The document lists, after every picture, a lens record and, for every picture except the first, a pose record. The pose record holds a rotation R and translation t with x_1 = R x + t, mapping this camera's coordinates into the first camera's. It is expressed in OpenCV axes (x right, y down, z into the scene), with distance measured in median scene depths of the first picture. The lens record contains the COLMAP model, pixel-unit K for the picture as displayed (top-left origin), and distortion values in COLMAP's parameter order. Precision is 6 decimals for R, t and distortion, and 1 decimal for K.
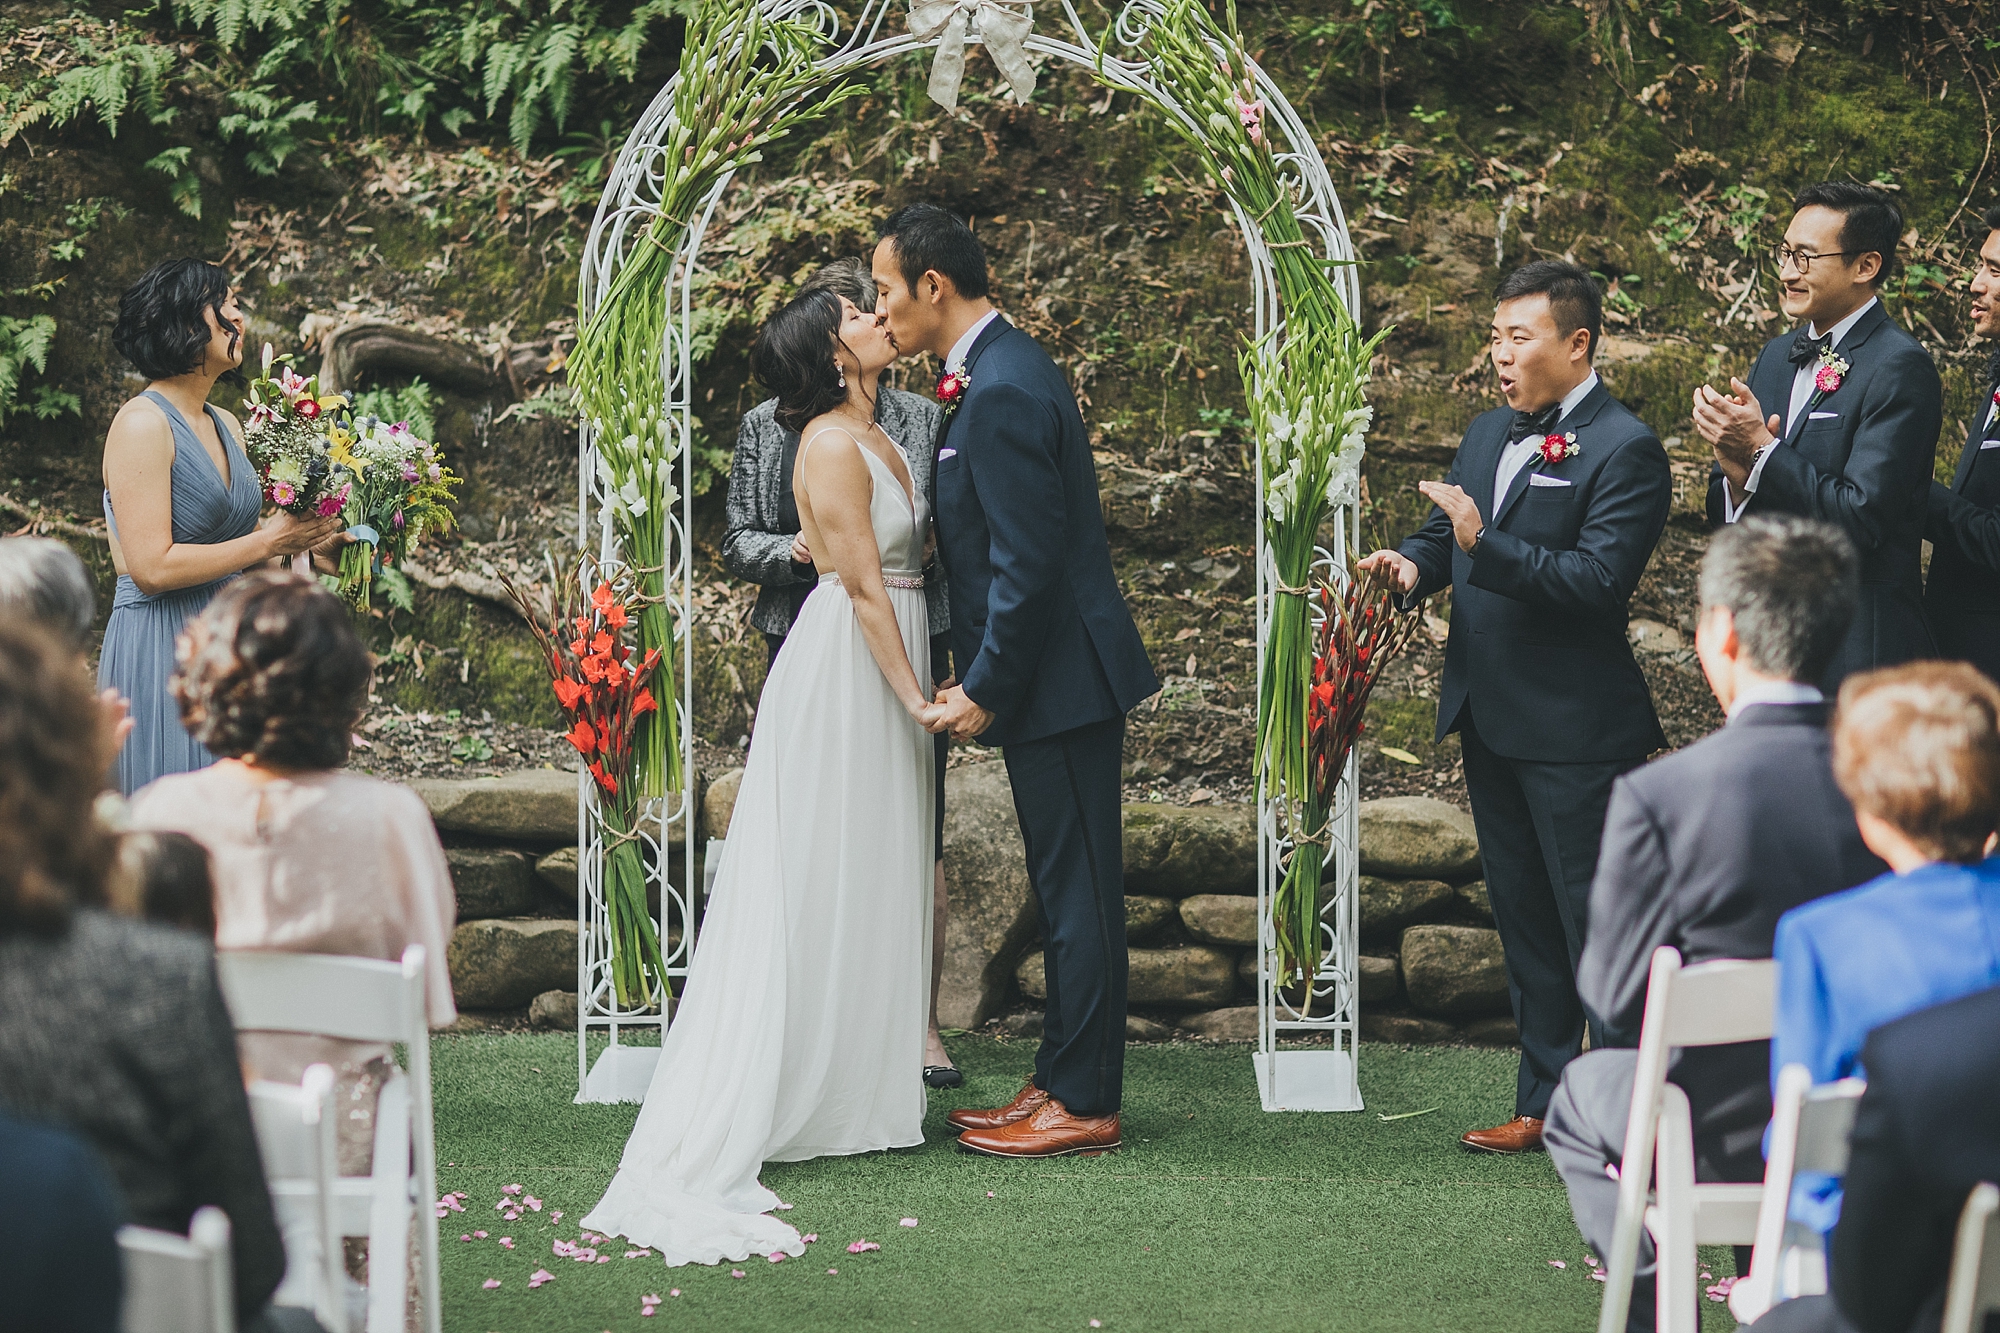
lens RADIAL K [[4683.5, 0, 1009.2], [0, 4683.5, 676.9], [0, 0, 1]] dist [-0.059878, 0.000000]
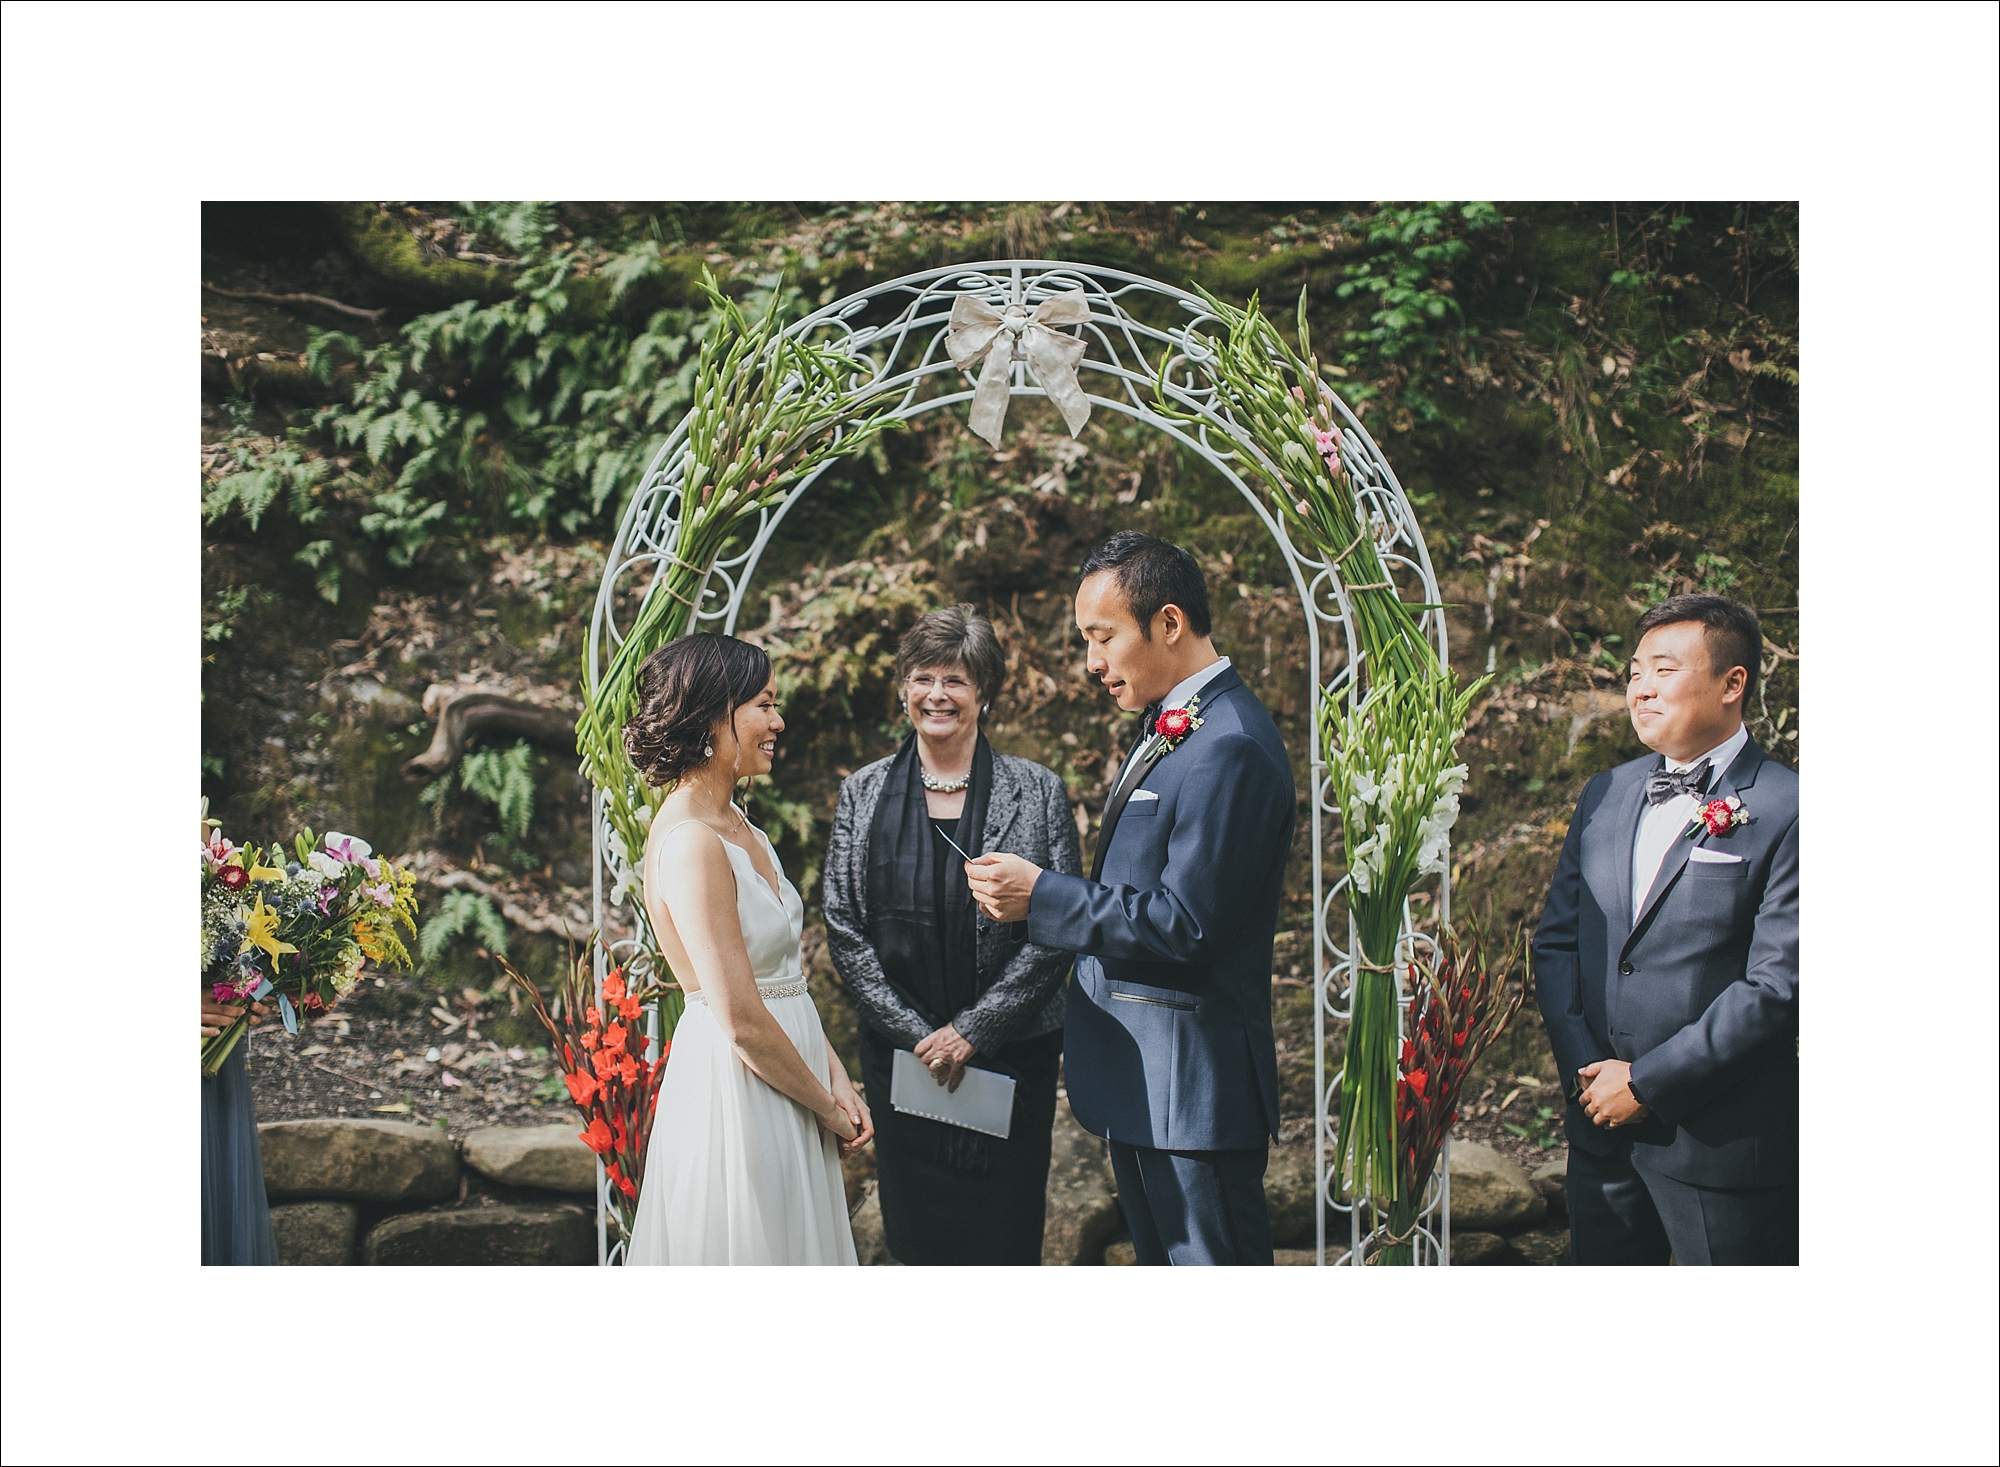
lens RADIAL K [[2951.1, 0, 1002.7], [0, 2951.1, 732.8], [0, 0, 1]] dist [0.027951, 0.000000]
pose [[0.999880, -0.011282, -0.010587, -0.003883], [0.010586, 0.997918, -0.063618, -0.019833], [0.011283, 0.063499, 0.997918, 0.298002]]
